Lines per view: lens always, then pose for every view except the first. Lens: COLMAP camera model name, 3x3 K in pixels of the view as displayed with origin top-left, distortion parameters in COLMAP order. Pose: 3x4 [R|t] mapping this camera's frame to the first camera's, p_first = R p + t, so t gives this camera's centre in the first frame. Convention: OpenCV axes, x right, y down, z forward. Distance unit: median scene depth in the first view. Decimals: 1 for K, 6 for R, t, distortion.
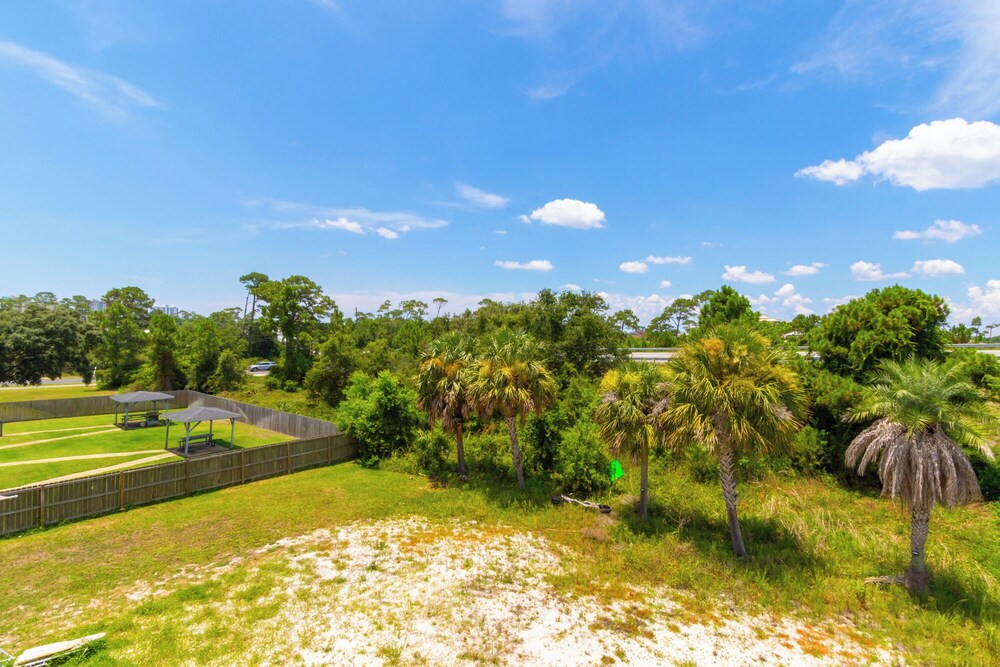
lens RADIAL K [[458.3, 0, 500.9], [0, 458.3, 332.9], [0, 0, 1]] dist [0.003203, -0.000343]
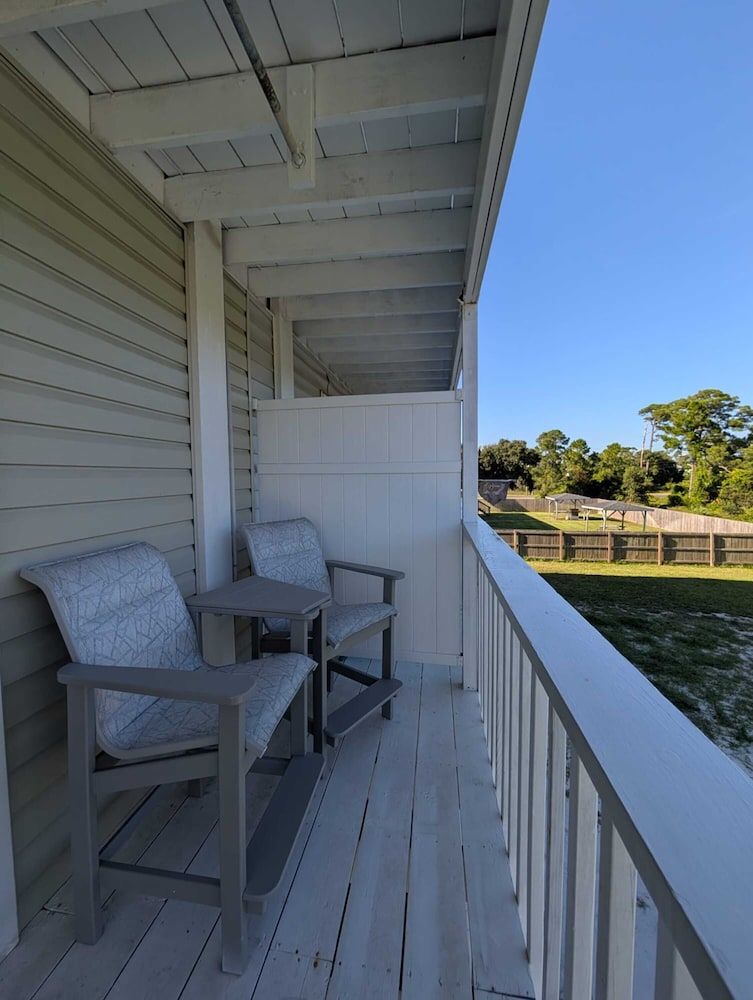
lens RADIAL K [[392.3, 0, 378.0], [0, 392.3, 496.5], [0, 0, 1]] dist [-0.001499, 0.000088]
pose [[0.467339, 0.017895, -0.883897, -0.111446], [0.006951, 0.999690, 0.023914, 0.198071], [0.884051, -0.017320, 0.467069, 0.044041]]
